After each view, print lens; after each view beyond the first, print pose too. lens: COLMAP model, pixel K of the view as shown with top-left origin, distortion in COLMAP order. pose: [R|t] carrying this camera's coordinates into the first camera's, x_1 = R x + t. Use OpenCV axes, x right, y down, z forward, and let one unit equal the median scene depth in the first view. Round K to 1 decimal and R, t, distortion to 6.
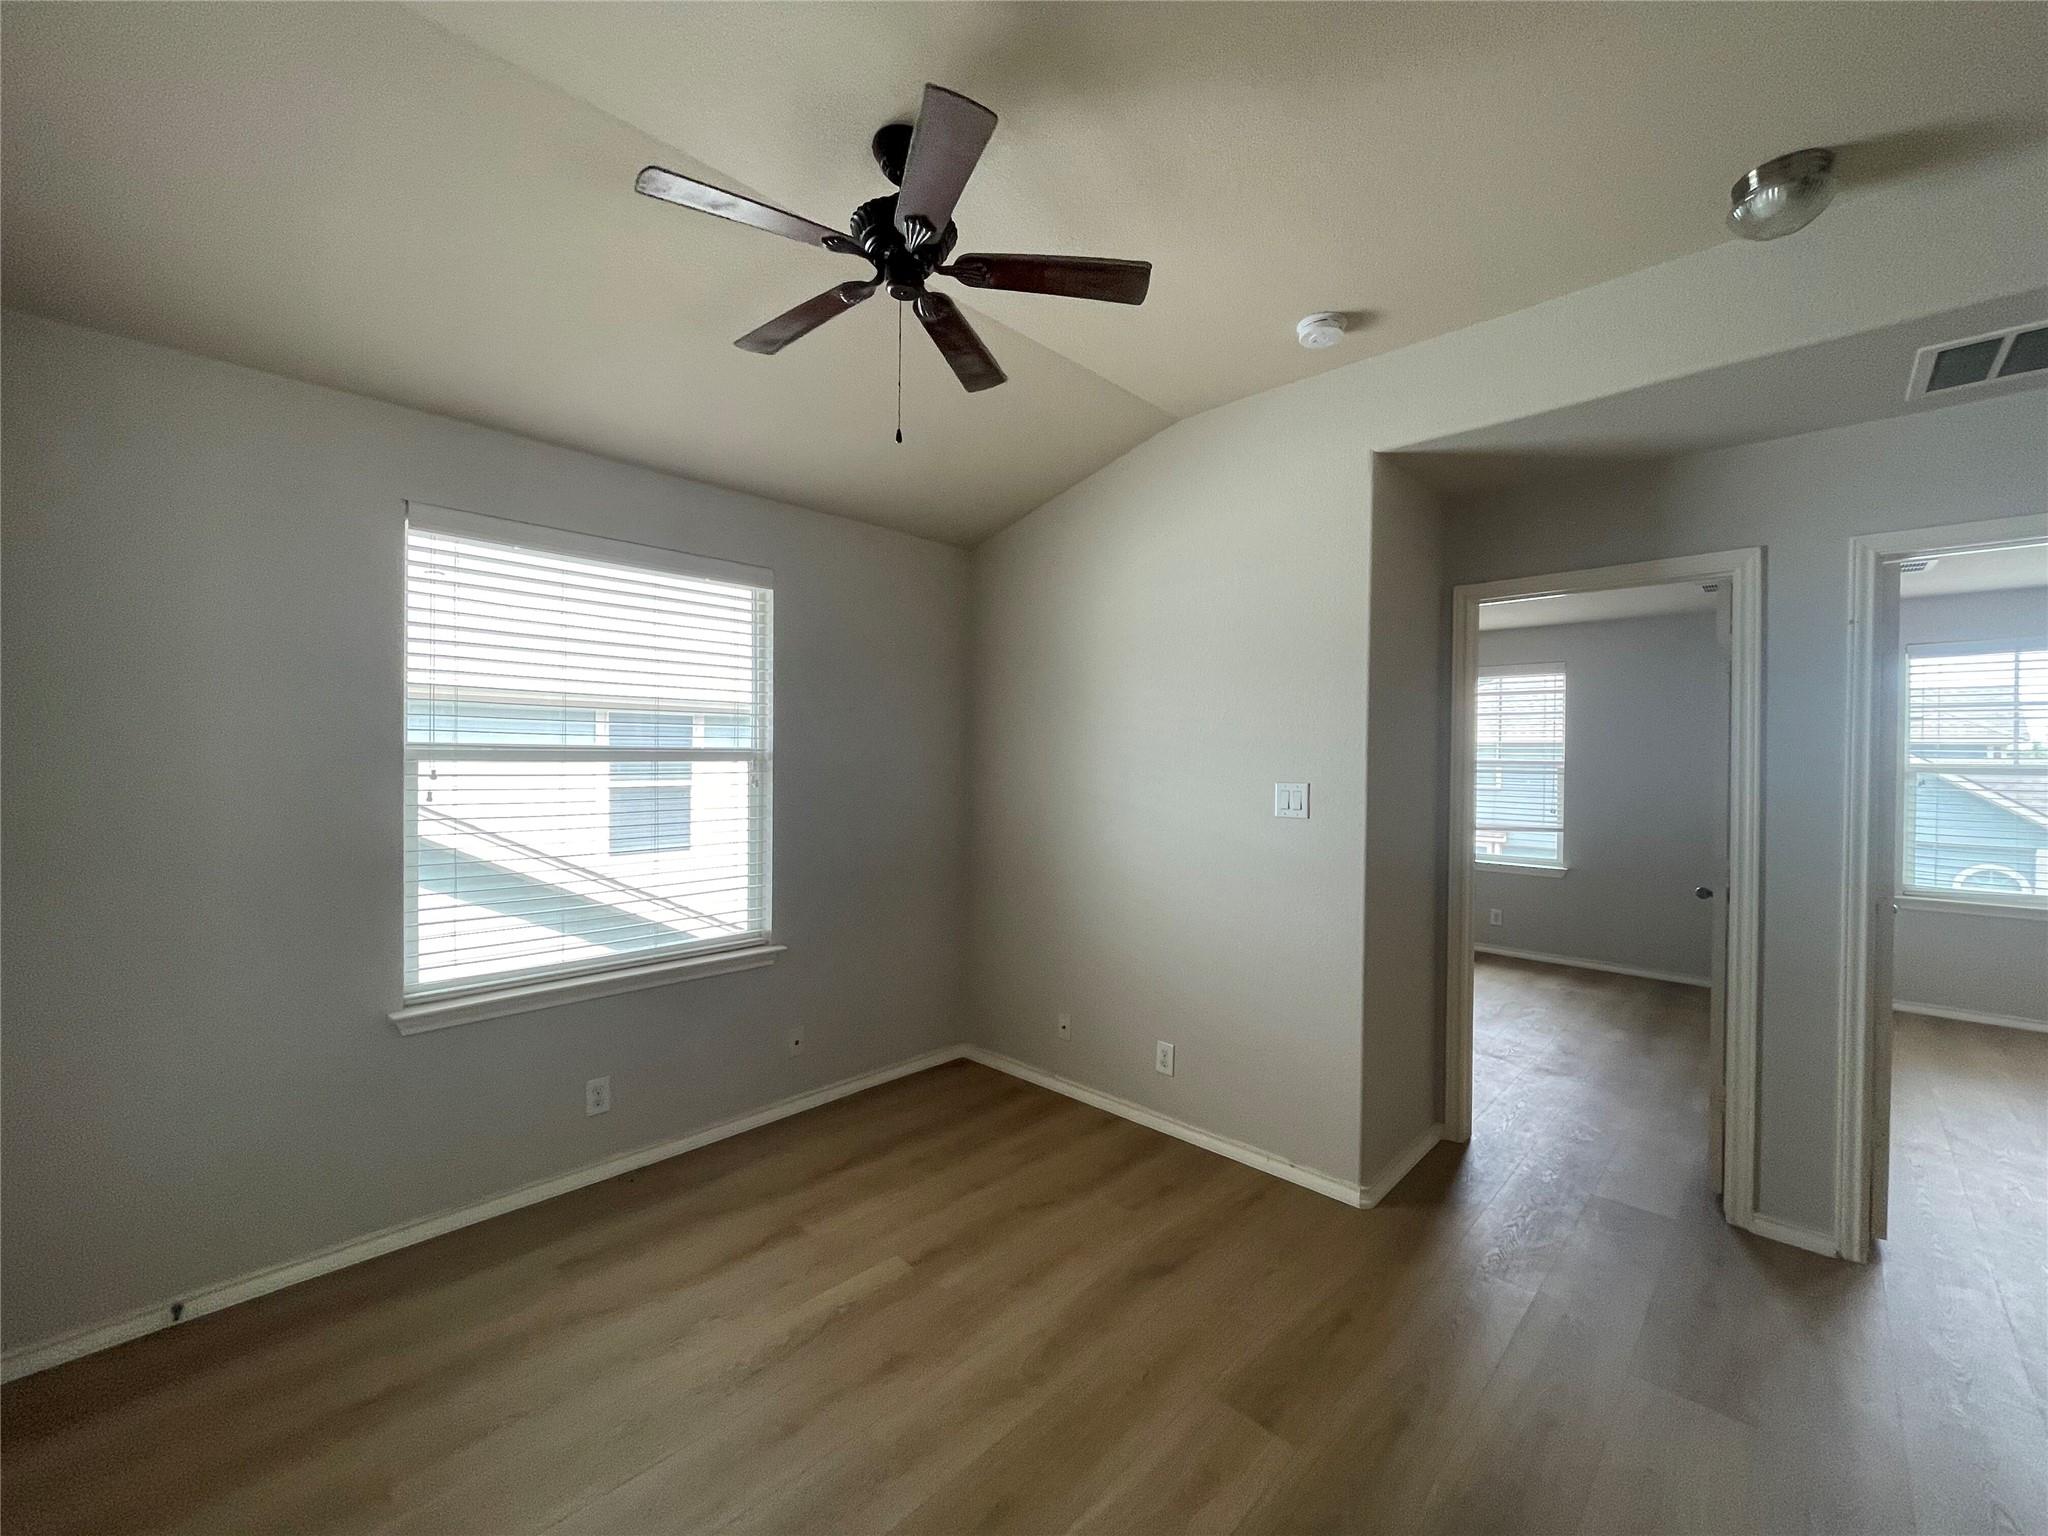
lens RADIAL K [[824.2, 0, 1026.4], [0, 824.2, 762.7], [0, 0, 1]] dist [-0.001388, -0.000399]
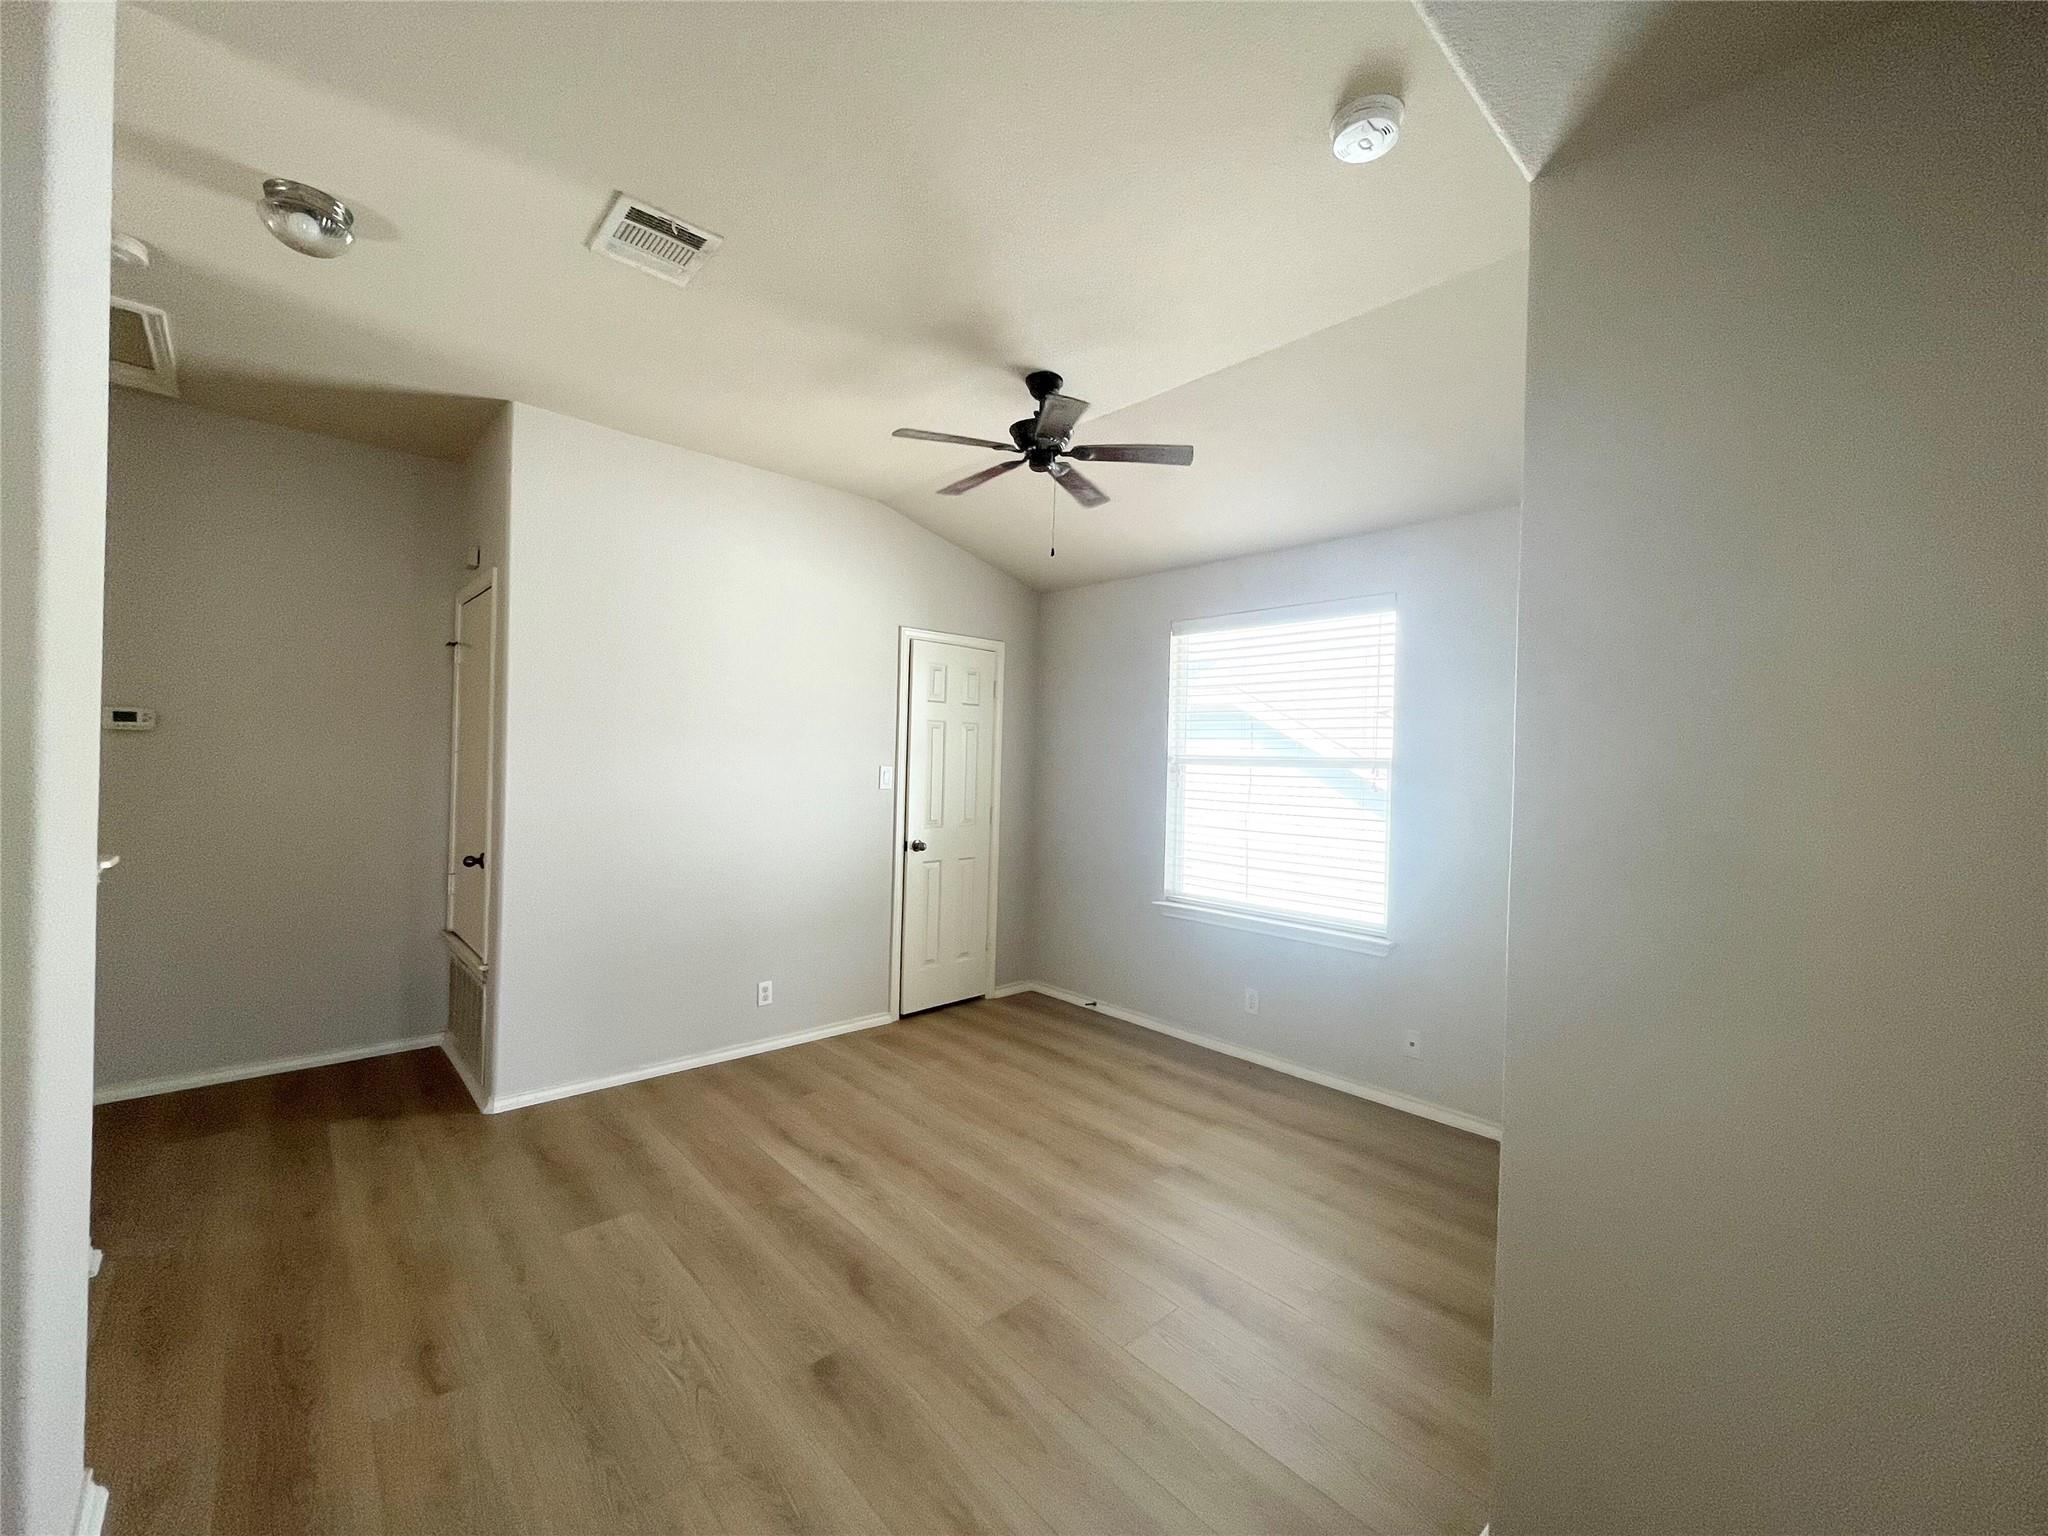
lens RADIAL K [[824.2, 0, 1026.4], [0, 824.2, 762.7], [0, 0, 1]] dist [-0.001388, -0.000399]
pose [[-0.051277, -0.008391, -0.998649, 1.063477], [-0.033863, 0.999404, -0.006659, 0.018437], [0.998110, 0.033475, -0.051530, 0.775576]]
